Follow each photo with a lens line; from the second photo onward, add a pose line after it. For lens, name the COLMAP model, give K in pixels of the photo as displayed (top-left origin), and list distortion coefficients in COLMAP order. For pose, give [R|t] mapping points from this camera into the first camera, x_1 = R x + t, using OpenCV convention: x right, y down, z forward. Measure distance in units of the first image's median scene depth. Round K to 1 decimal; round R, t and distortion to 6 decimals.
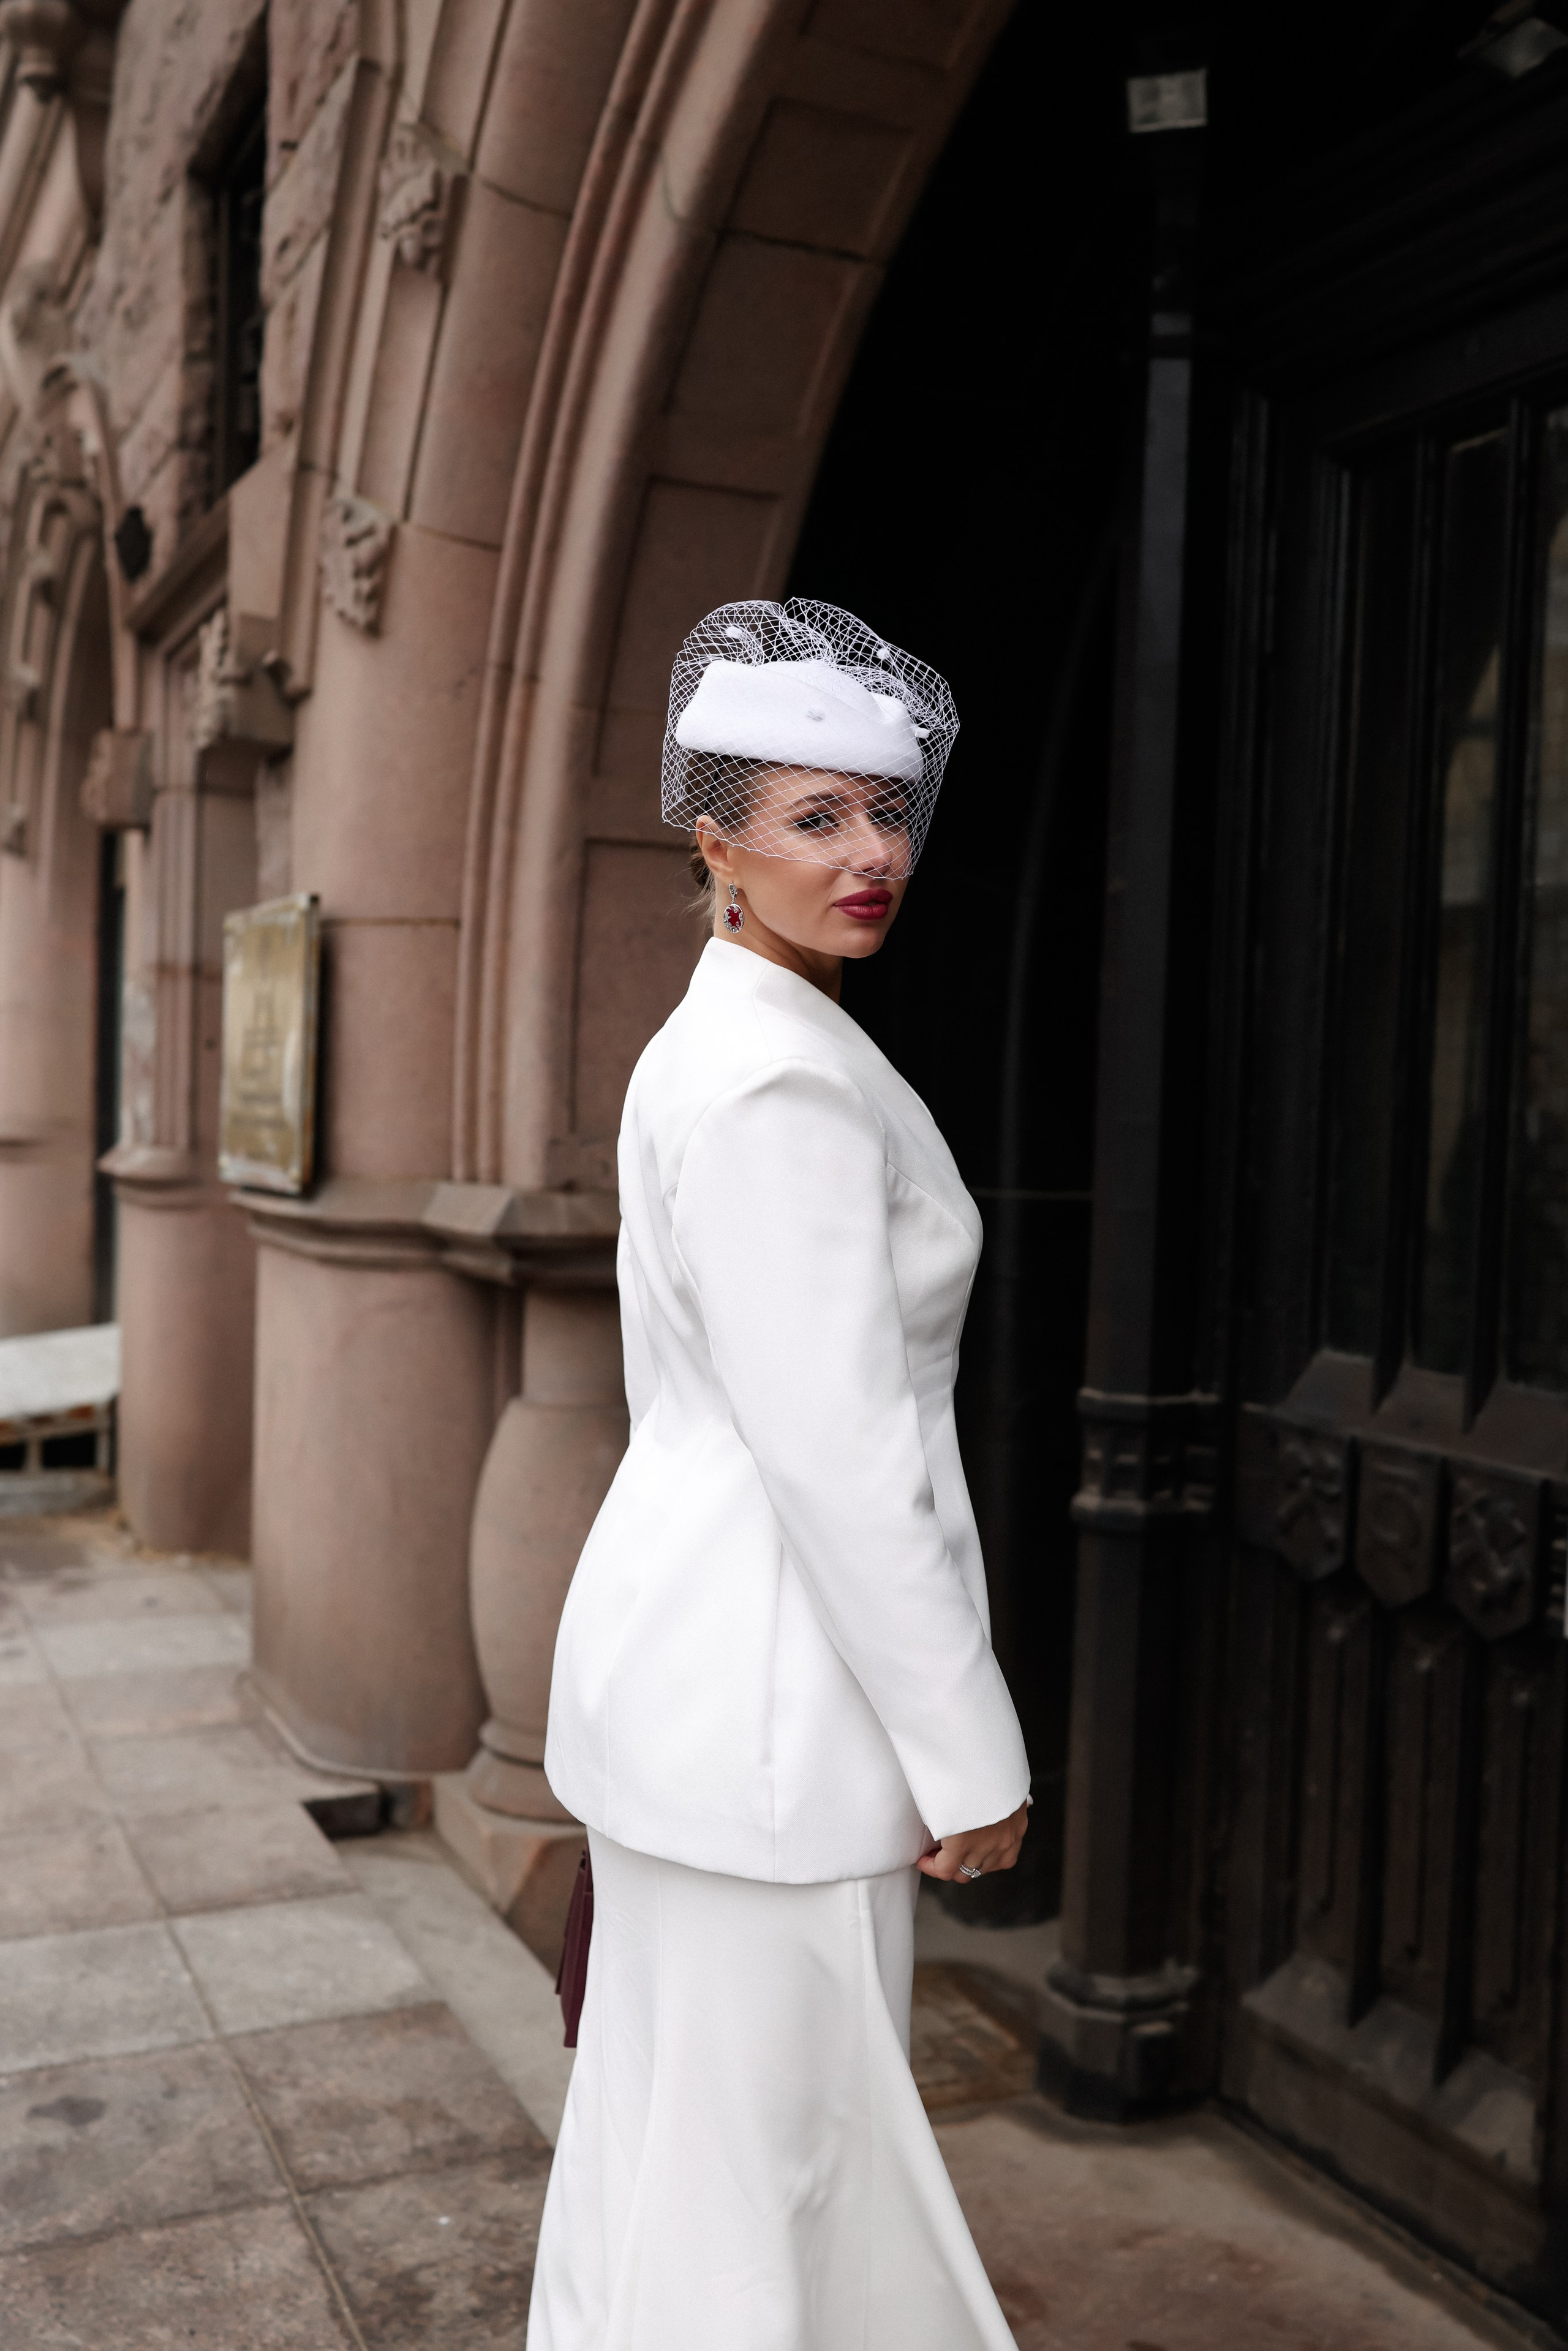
lens RADIAL K [[2174.9, 0, 763.5], [0, 2174.9, 1175.9], [0, 0, 1]] dist [-0.004071, -0.001808]
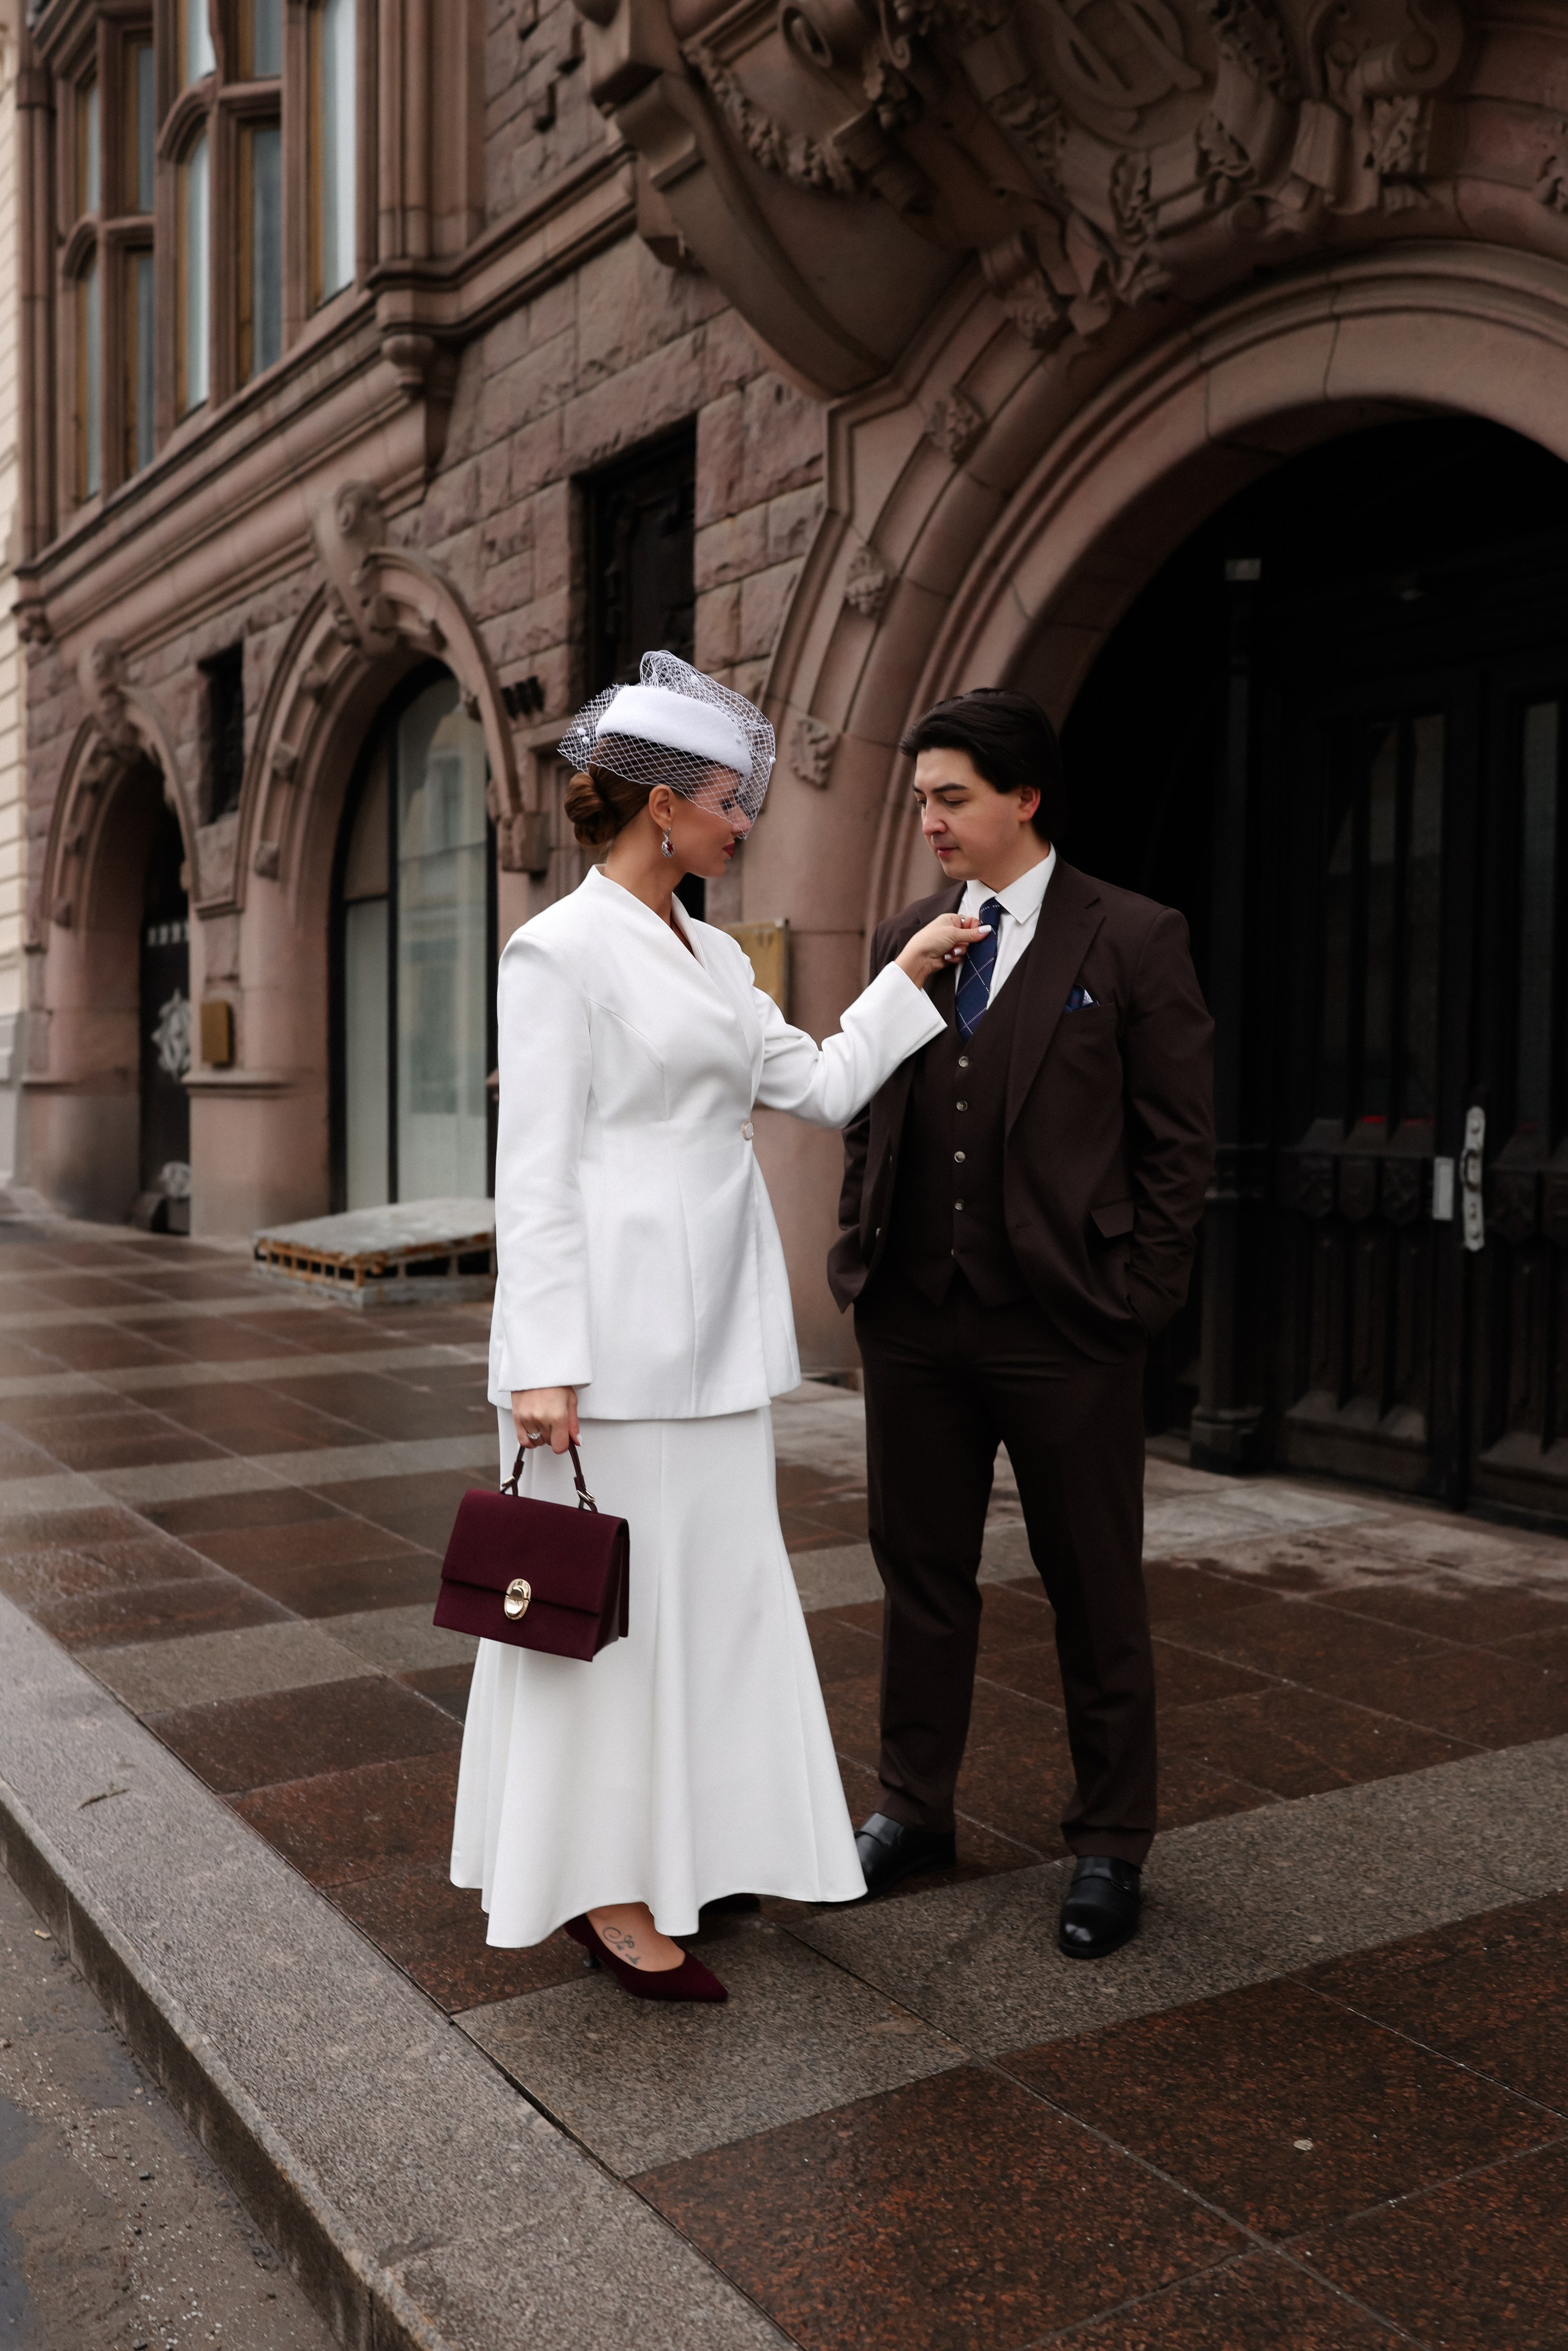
lens RADIAL K [[2149.4, 0, 740.8], [0, 2149.4, 1183.9], [0, 0, 1]] dist [-0.010908, 0.006416]
pose [[0.993793, -0.026865, 0.107951, -0.503156], [0.025200, 0.999542, 0.016761, 0.081641], [-0.108352, -0.013936, 0.994015, -0.999366]]
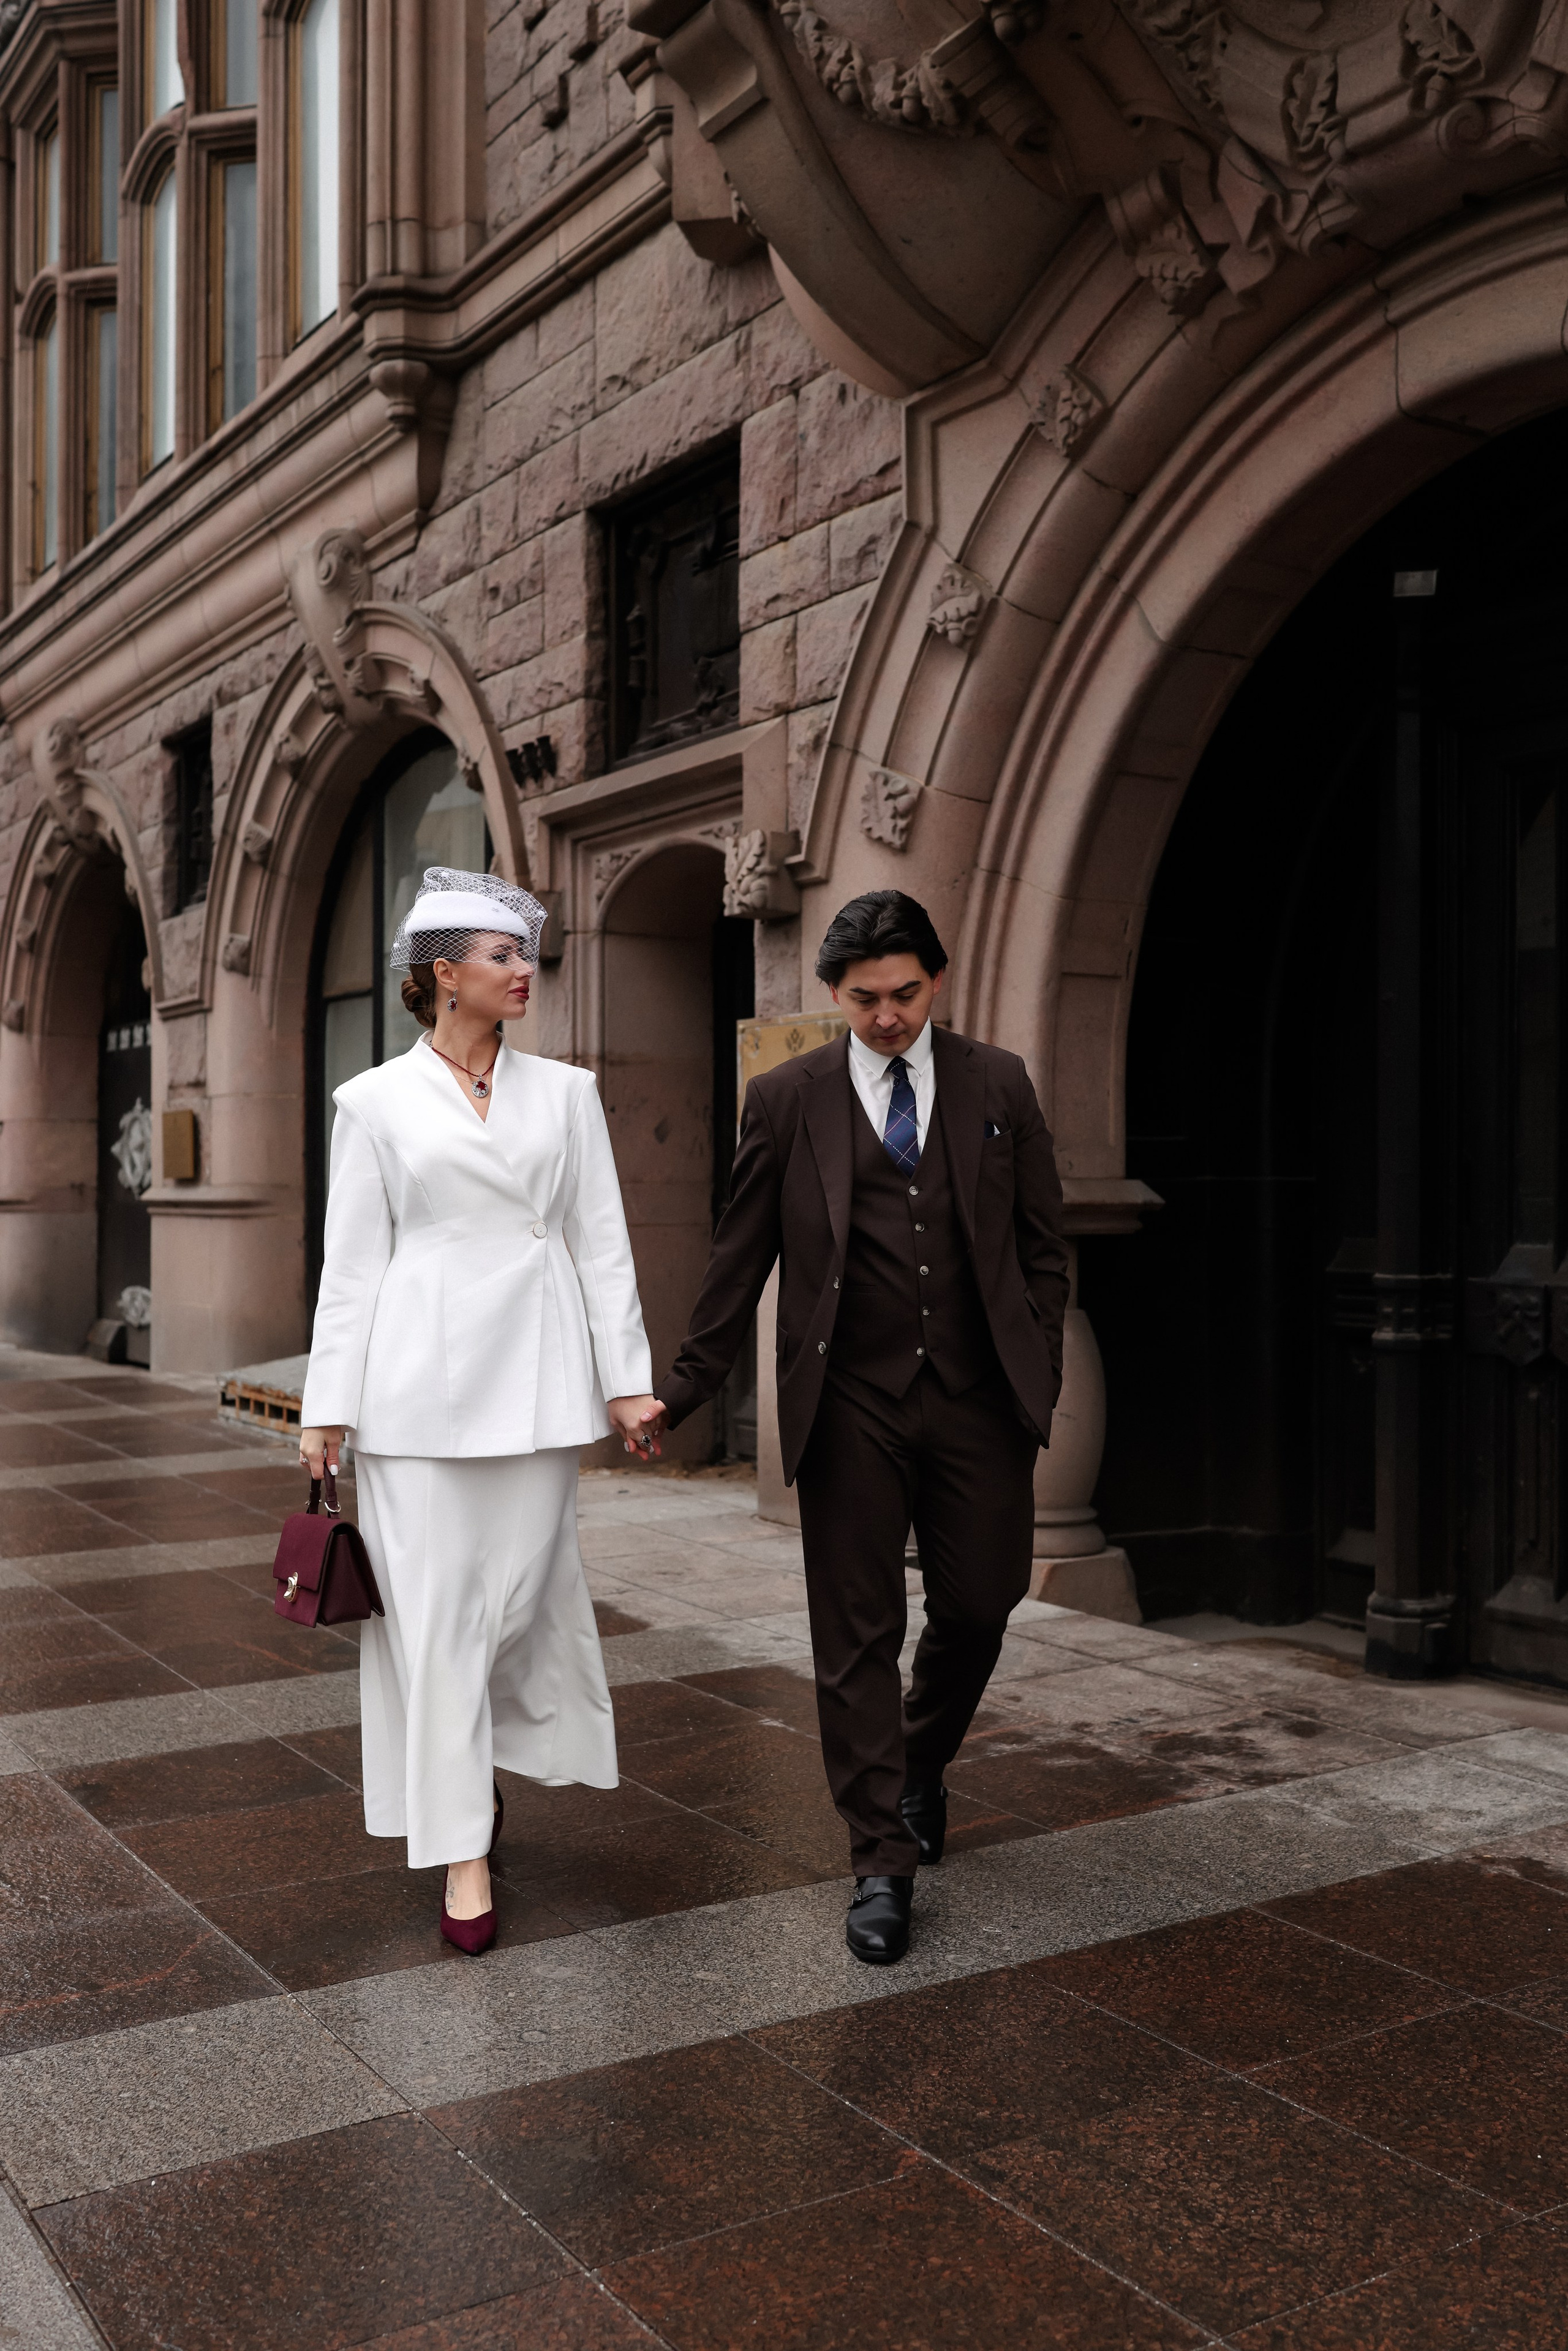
lens RADIAL K [[2160.7, 0, 736.1], [0, 2160.7, 1172.6], [0, 0, 1]] dist [-0.006325, 0.011980]
pose [[0.992386, -0.028129, 0.119914, -0.540925], [0.032853, 0.998753, -0.037600, 0.057934], [-0.118707, 0.041253, 0.992072, -0.652150]]
